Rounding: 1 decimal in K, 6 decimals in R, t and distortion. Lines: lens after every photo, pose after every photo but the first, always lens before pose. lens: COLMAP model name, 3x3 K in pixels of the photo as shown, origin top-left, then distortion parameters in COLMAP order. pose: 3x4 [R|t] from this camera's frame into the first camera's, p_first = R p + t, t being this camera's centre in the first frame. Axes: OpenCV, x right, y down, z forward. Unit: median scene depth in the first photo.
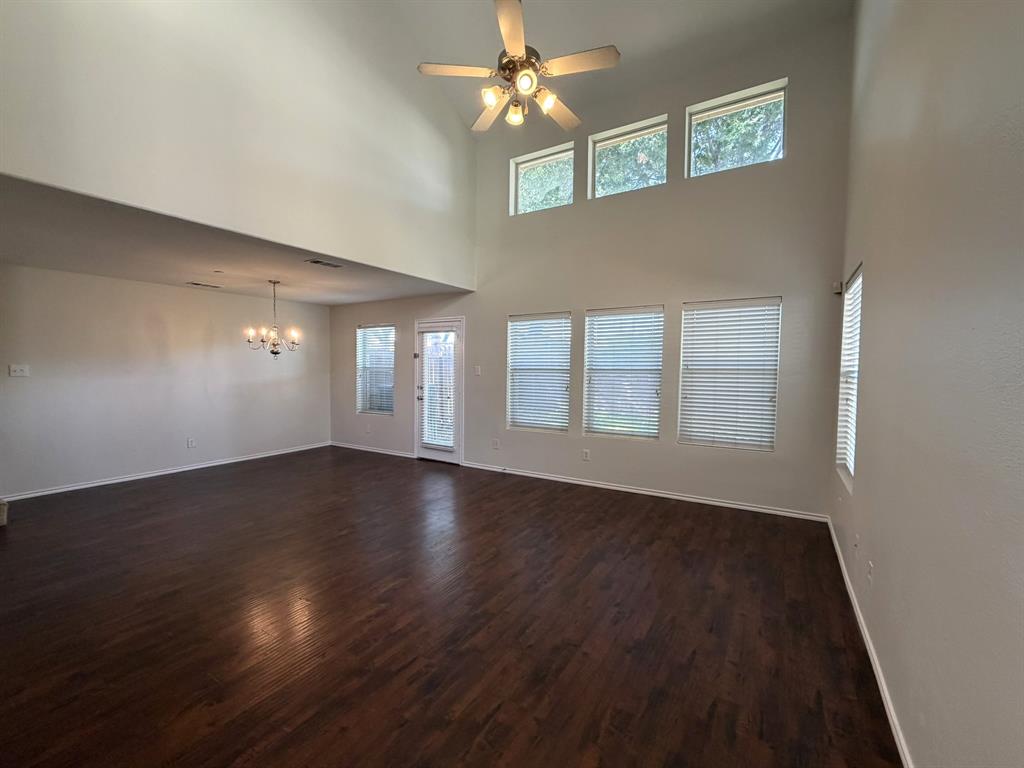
lens RADIAL K [[431.9, 0, 514.8], [0, 431.9, 383.8], [0, 0, 1]] dist [0.001357, 0.000143]
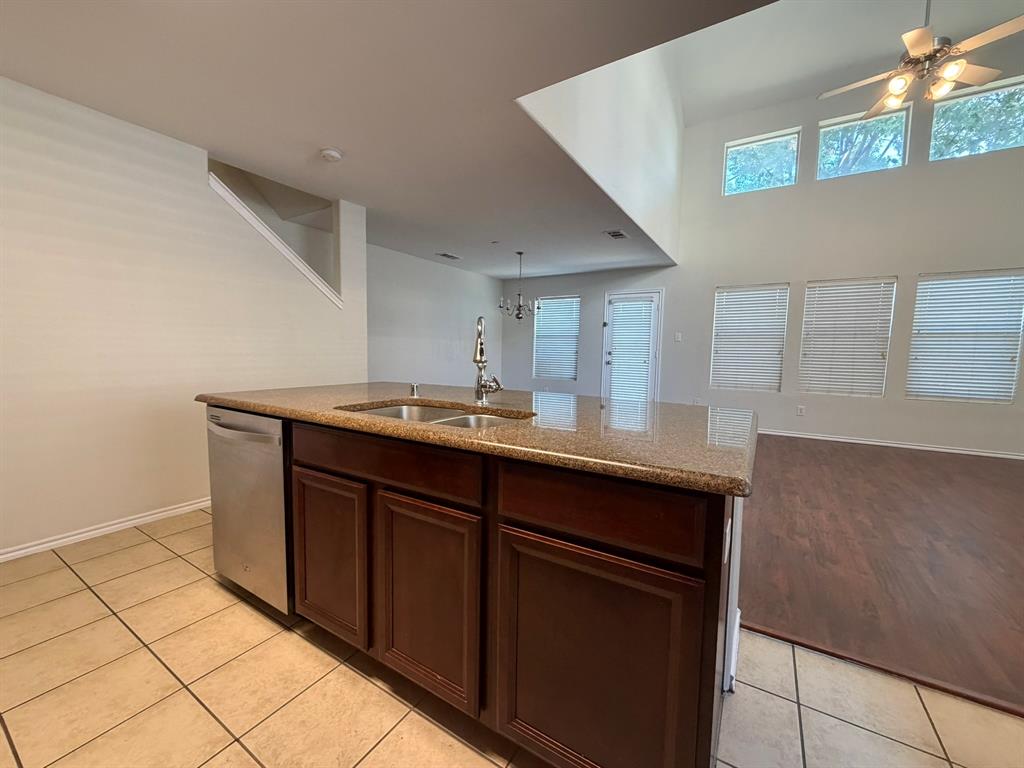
lens RADIAL K [[417.4, 0, 516.8], [0, 417.4, 381.7], [0, 0, 1]] dist [0.001454, 0.000392]
pose [[0.999884, 0.011286, 0.010193, -0.574349], [-0.011649, 0.999272, 0.036331, 0.056282], [-0.009775, -0.036445, 0.999288, -0.075895]]
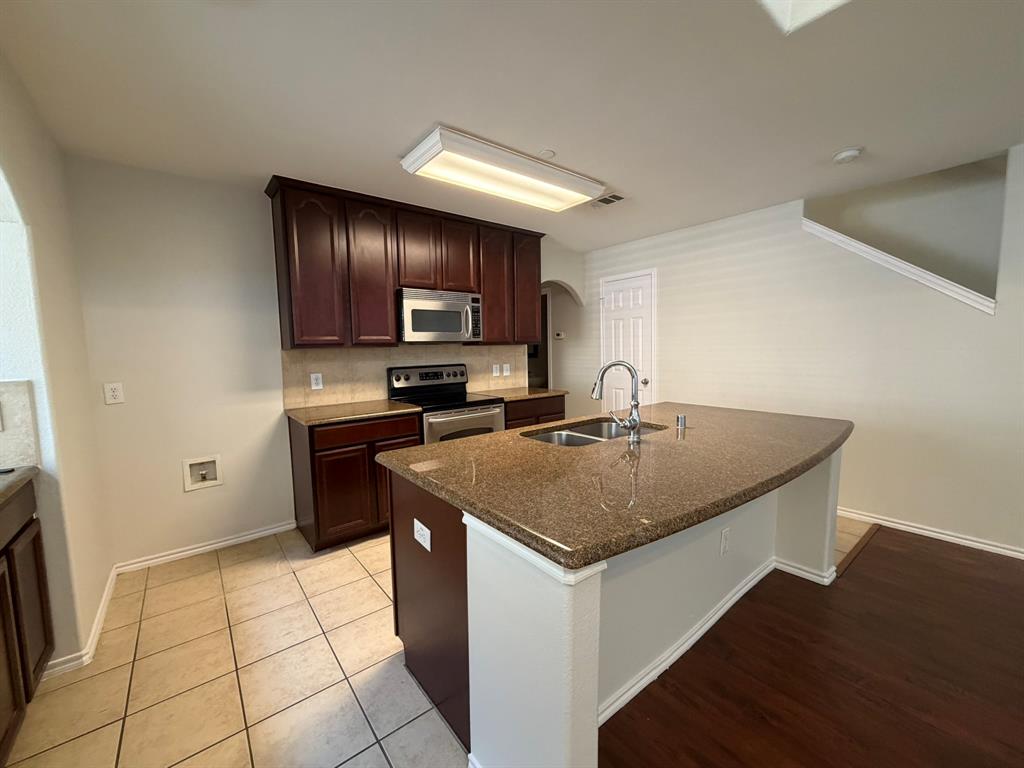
lens RADIAL K [[411.0, 0, 512.0], [0, 411.0, 384.0], [0, 0, 1]] dist [-0.000686, 0.000056]
pose [[-0.338602, 0.090707, -0.936547, -0.227627], [-0.024248, 0.994171, 0.105055, 0.006394], [0.940617, 0.058281, -0.334429, 0.277677]]
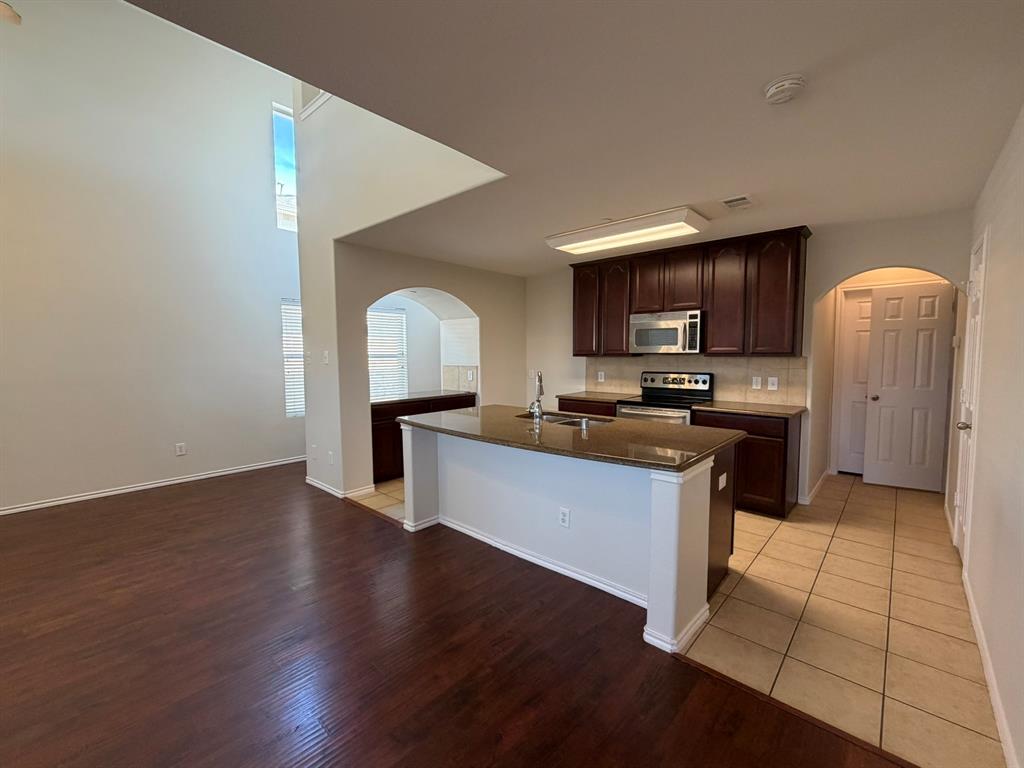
lens RADIAL K [[431.9, 0, 514.8], [0, 431.9, 383.8], [0, 0, 1]] dist [0.001357, 0.000143]
pose [[-0.982768, -0.010683, 0.184535, -0.672959], [0.010771, 0.993323, 0.114865, -0.029458], [-0.184529, 0.114873, -0.976091, 0.832758]]
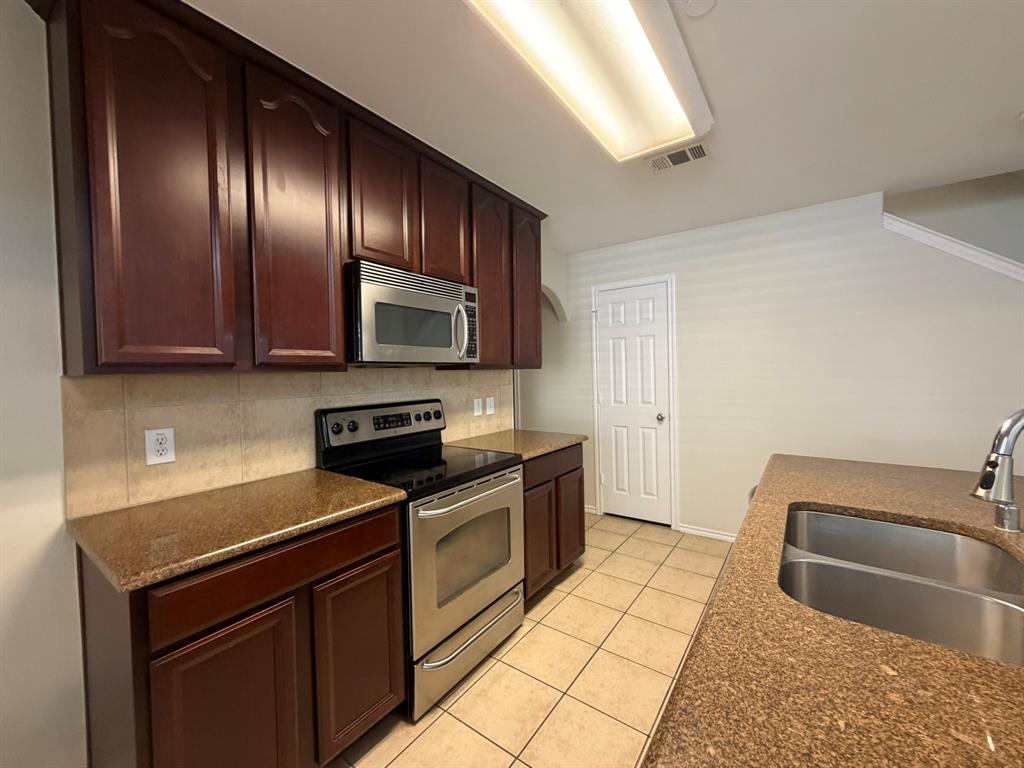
lens RADIAL K [[411.0, 0, 512.0], [0, 411.0, 384.0], [0, 0, 1]] dist [-0.000686, 0.000056]
pose [[-0.075239, 0.032313, -0.996642, -0.435486], [-0.030873, 0.998920, 0.034718, 0.014378], [0.996687, 0.033381, -0.074160, 0.065268]]
